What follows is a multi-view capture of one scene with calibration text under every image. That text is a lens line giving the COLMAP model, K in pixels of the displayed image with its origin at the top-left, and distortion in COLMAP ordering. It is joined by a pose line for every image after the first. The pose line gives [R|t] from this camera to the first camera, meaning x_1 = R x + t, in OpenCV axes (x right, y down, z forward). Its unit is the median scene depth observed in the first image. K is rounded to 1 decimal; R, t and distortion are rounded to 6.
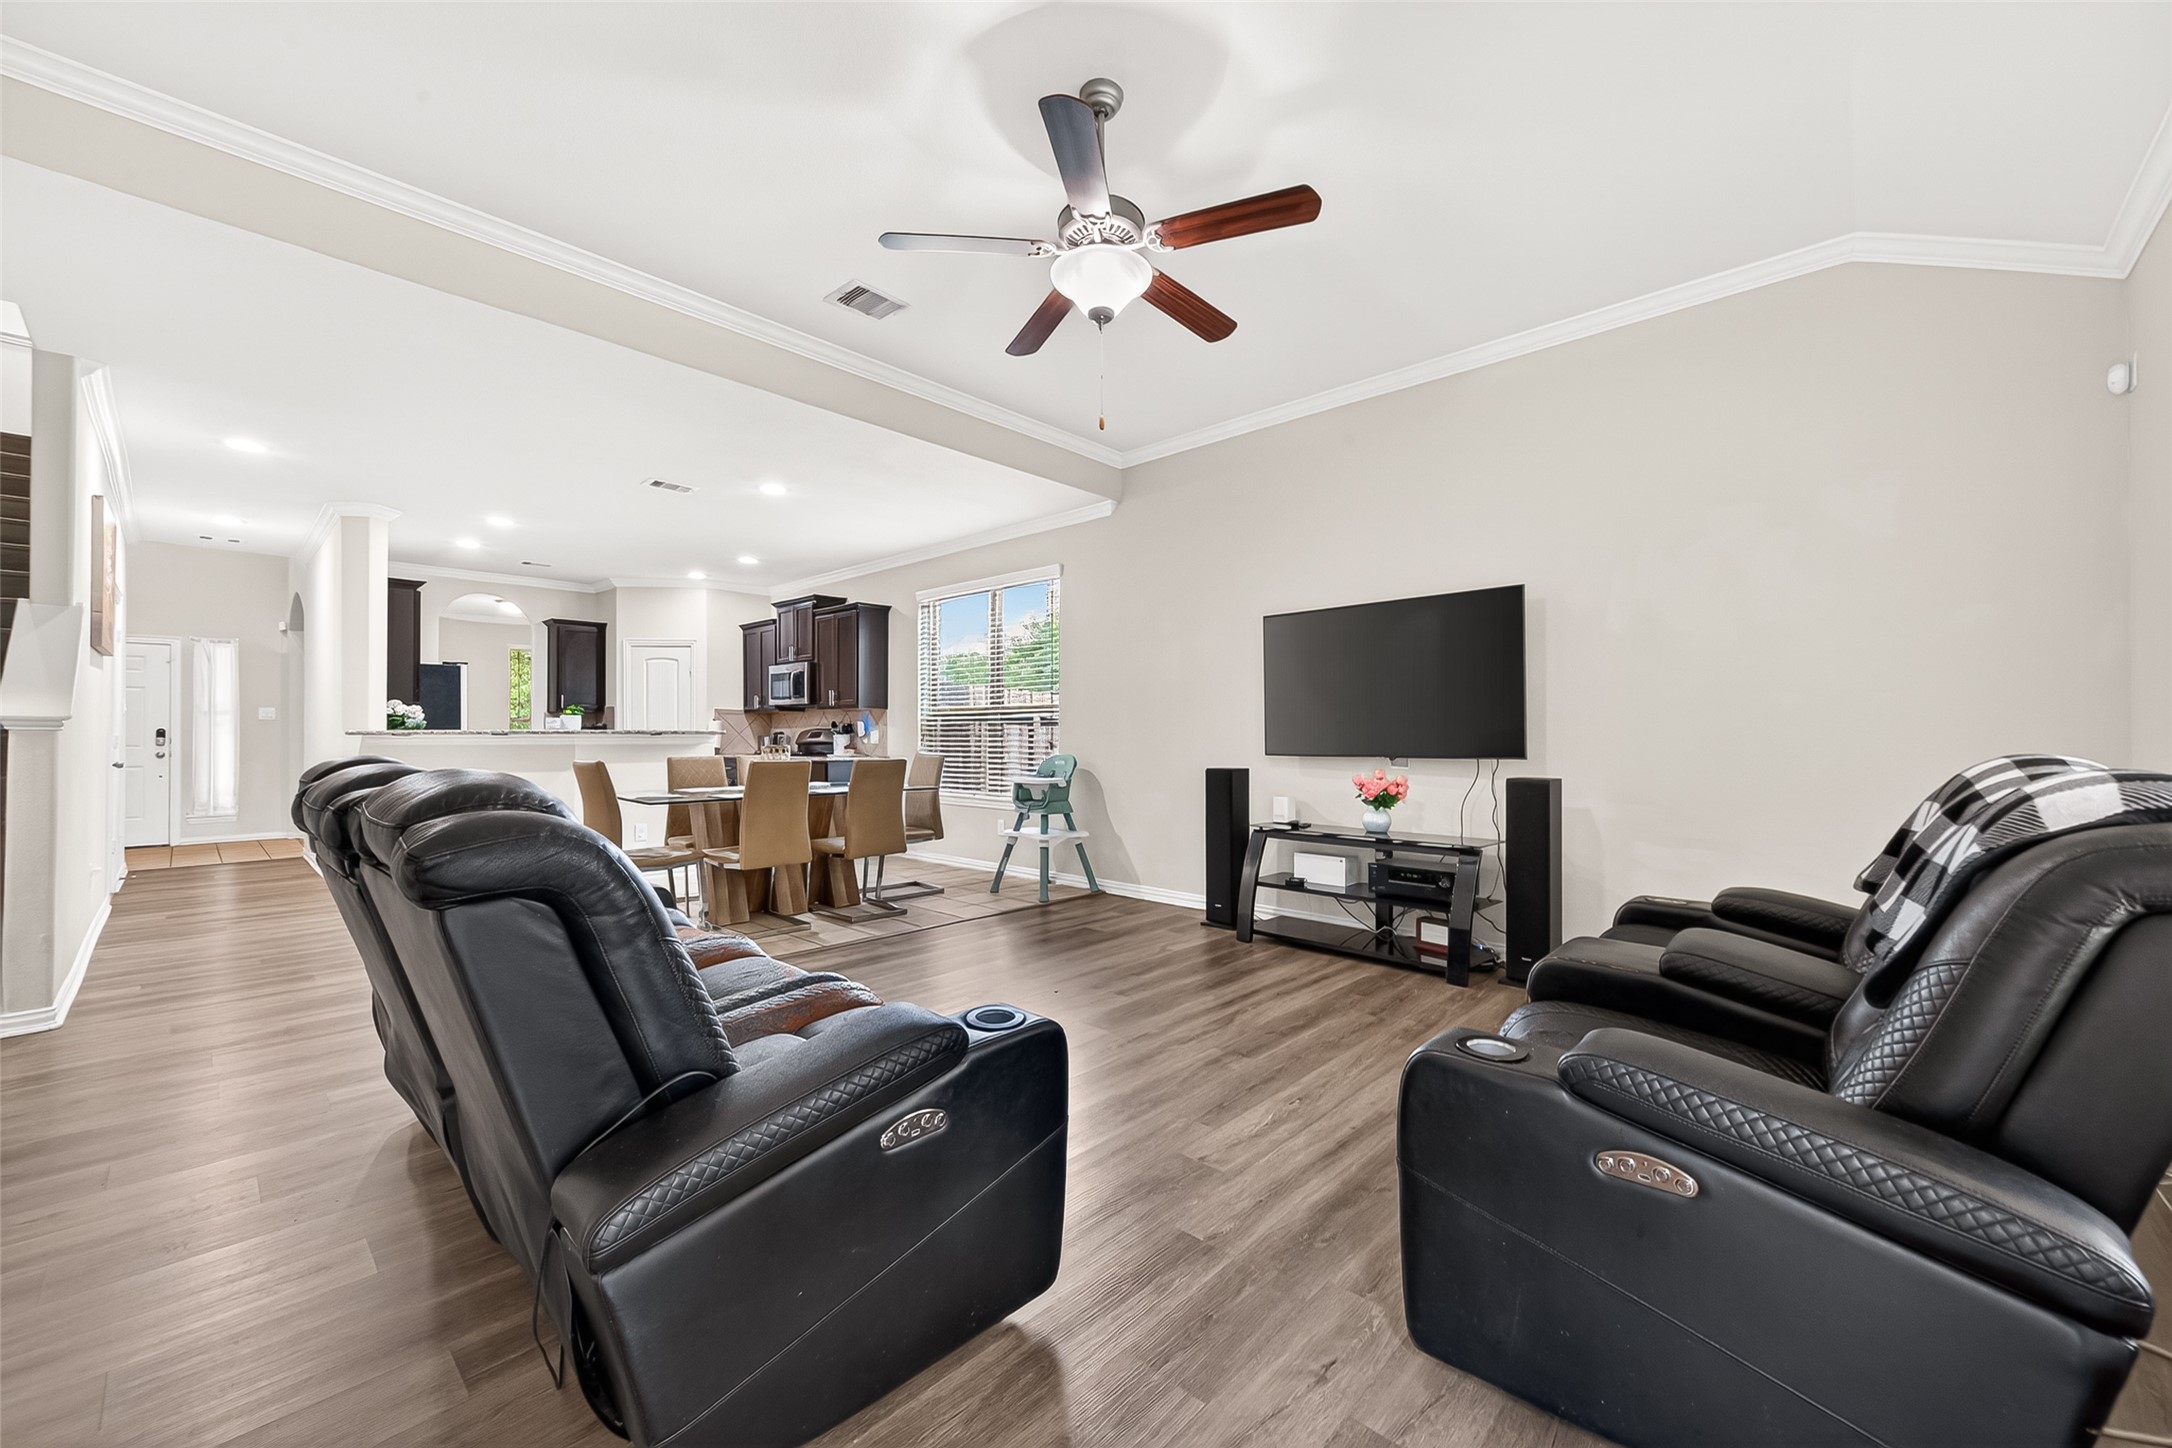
lens RADIAL K [[846.8, 0, 1103.3], [0, 846.8, 732.5], [0, 0, 1]] dist [0.007937, -0.002298]
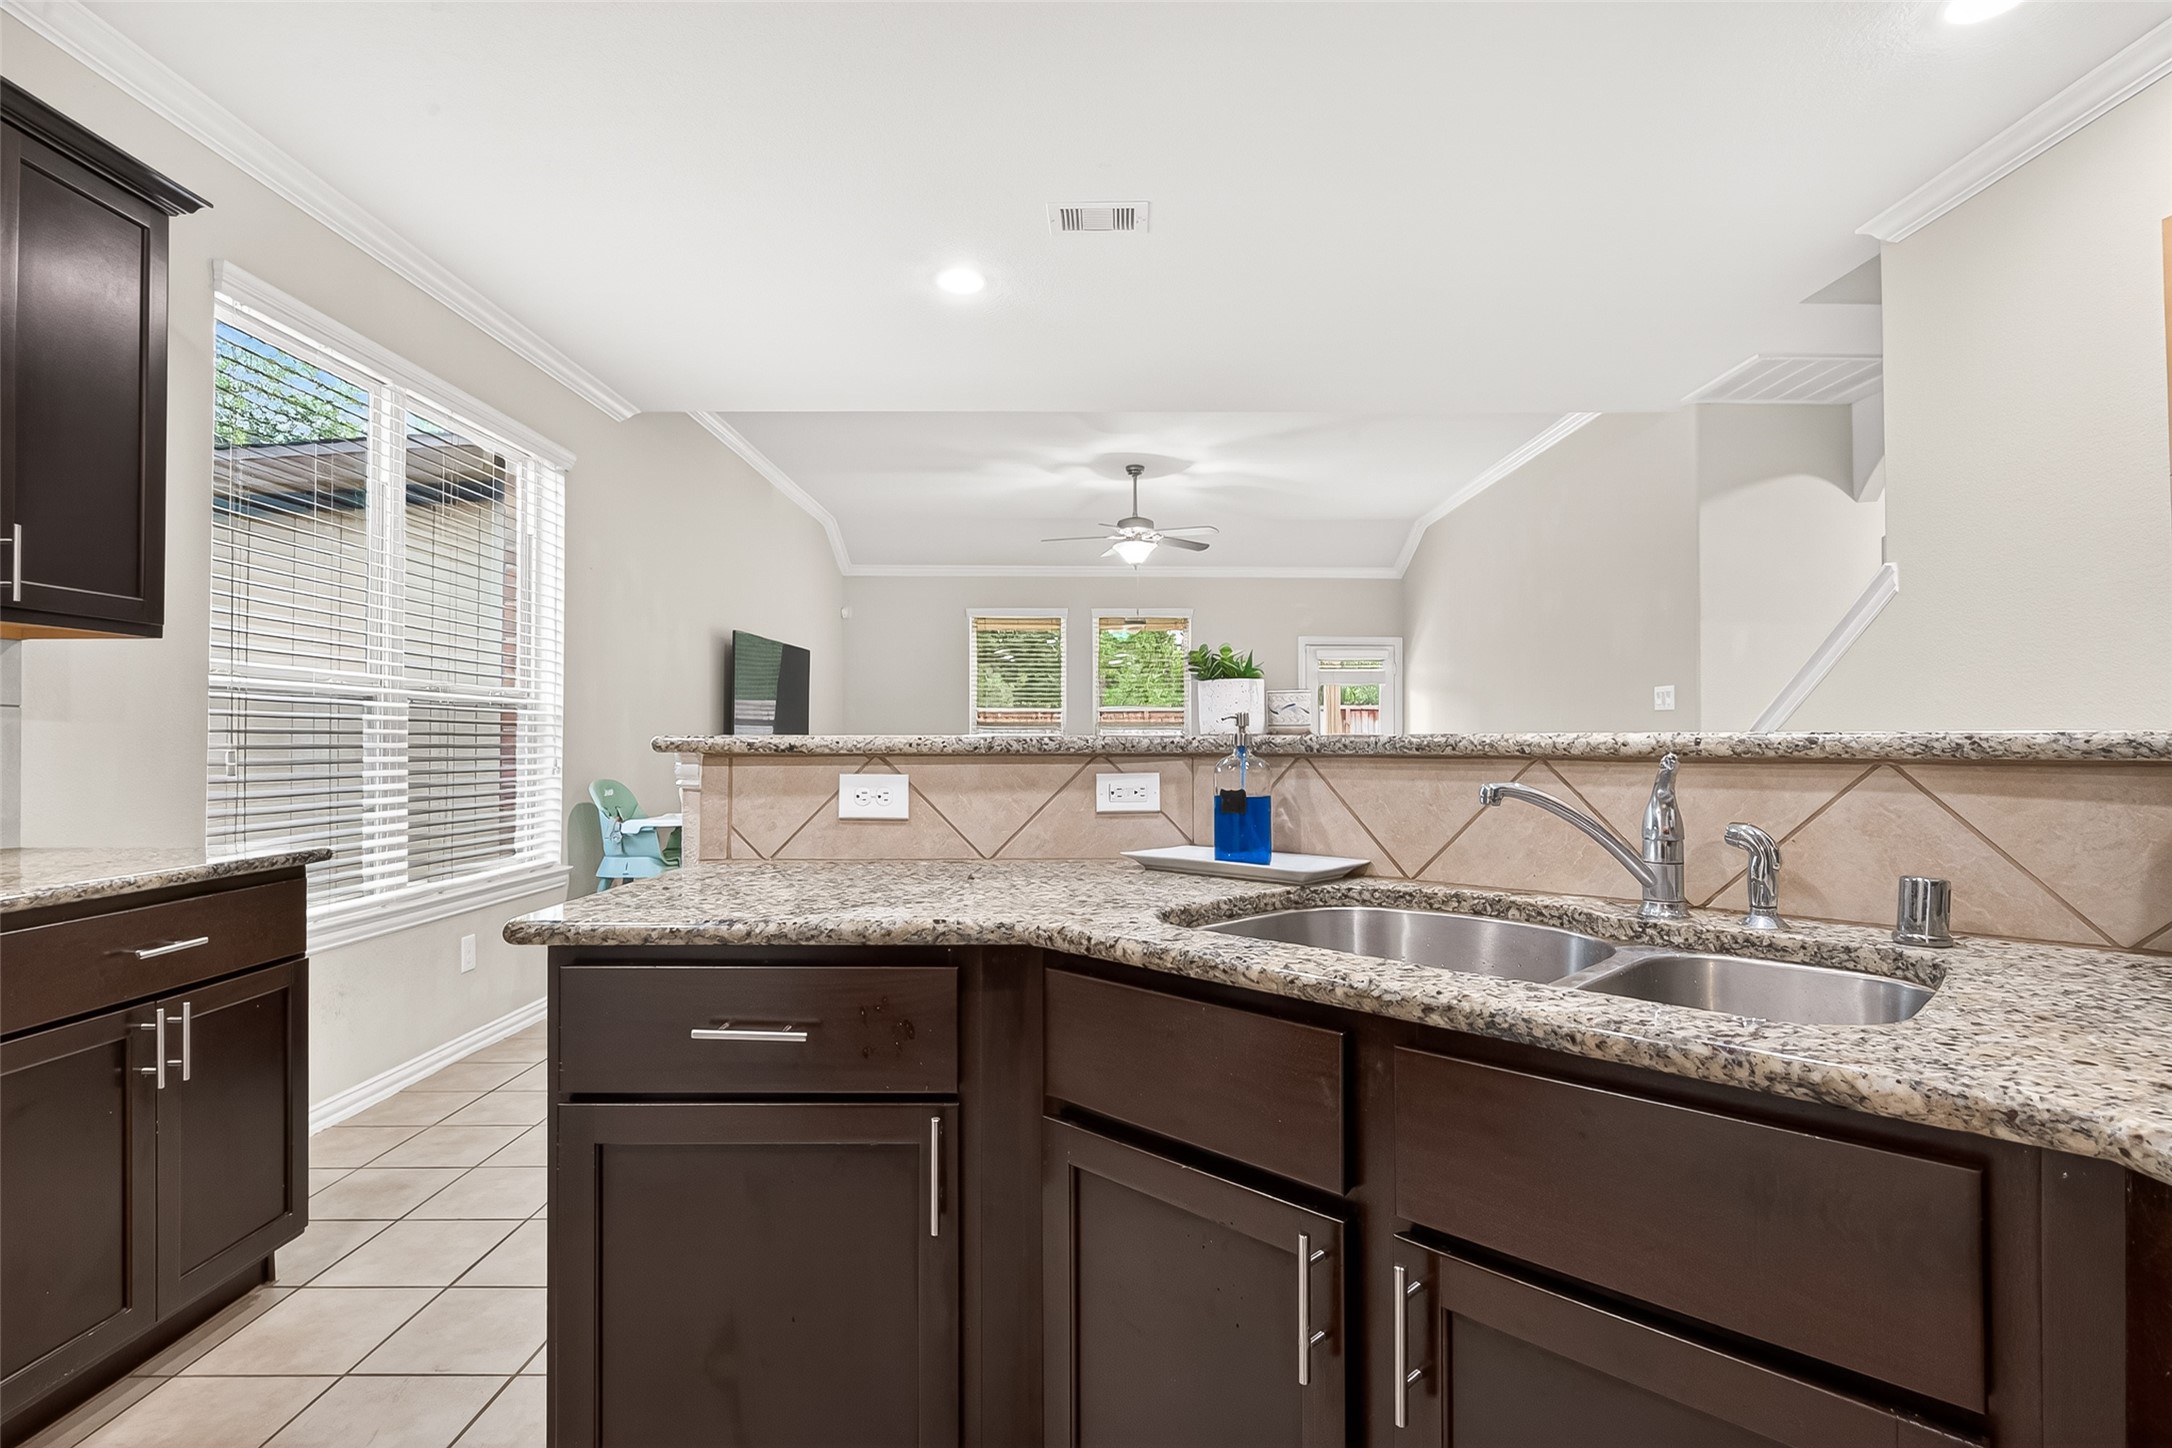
lens RADIAL K [[1057.8, 0, 1105.3], [0, 1057.8, 733.2], [0, 0, 1]] dist [-0.012350, 0.000683]
pose [[-0.687232, 0.008963, 0.726383, -0.787263], [0.002060, 0.999944, -0.010390, 0.001002], [-0.726435, -0.005644, -0.687212, 1.176928]]
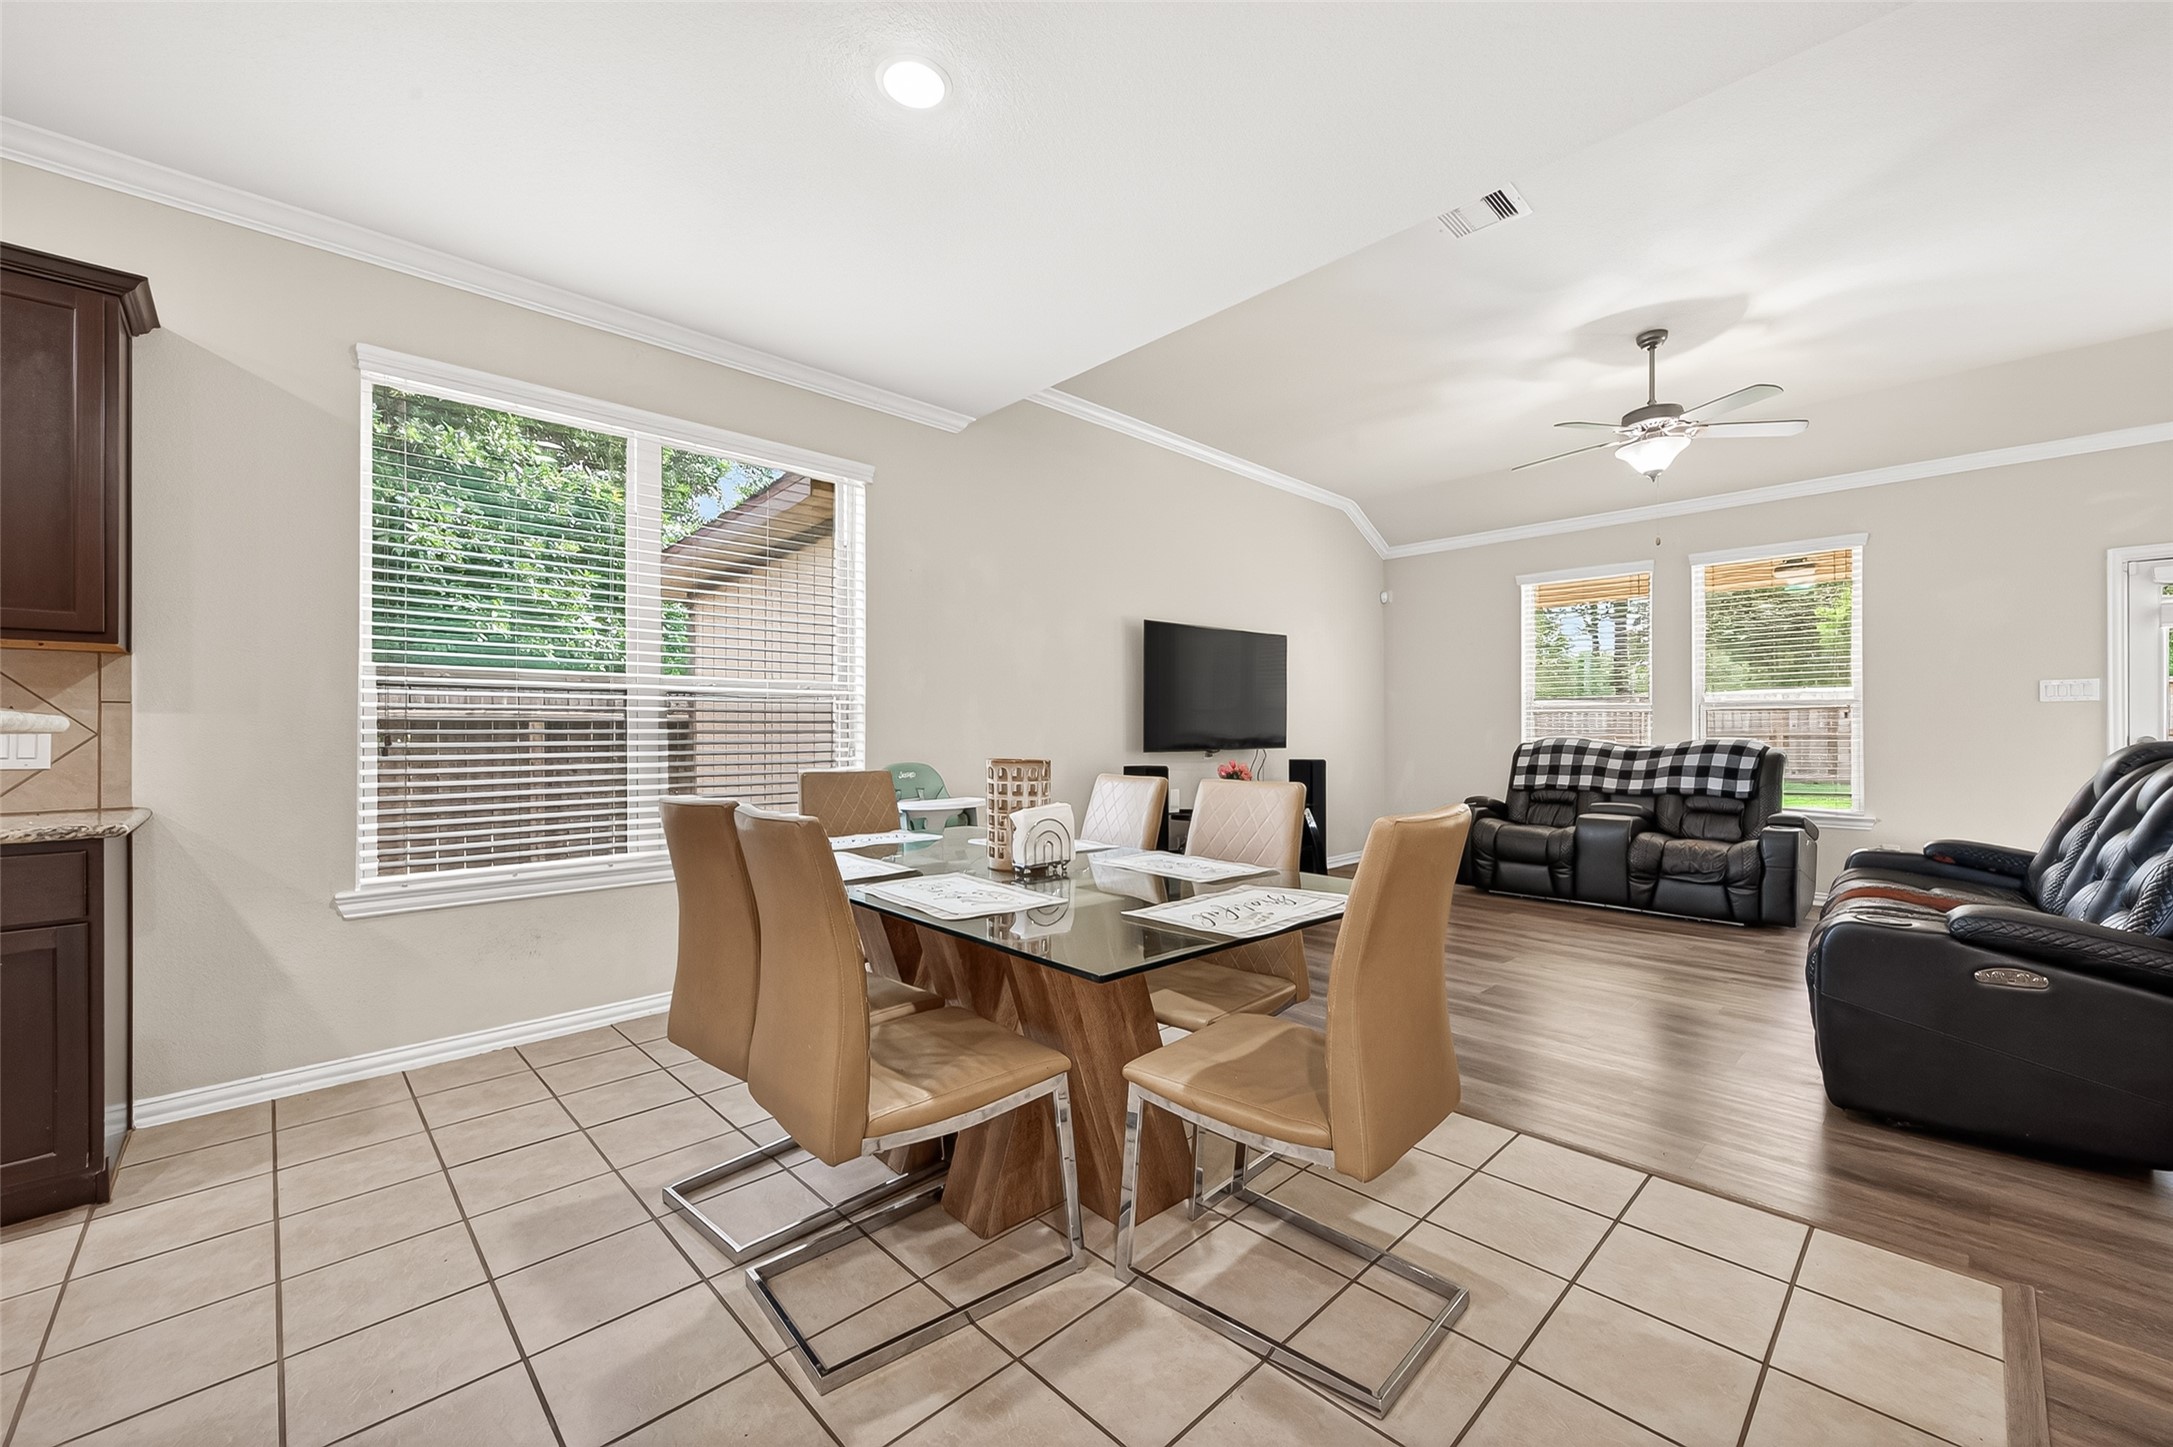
lens RADIAL K [[847.2, 0, 1099.8], [0, 847.2, 729.7], [0, 0, 1]] dist [0.007937, -0.002298]
pose [[0.053633, 0.004096, 0.998552, -0.650338], [0.002199, 0.999989, -0.004220, 0.002666], [-0.998558, 0.002422, 0.053623, 0.764258]]
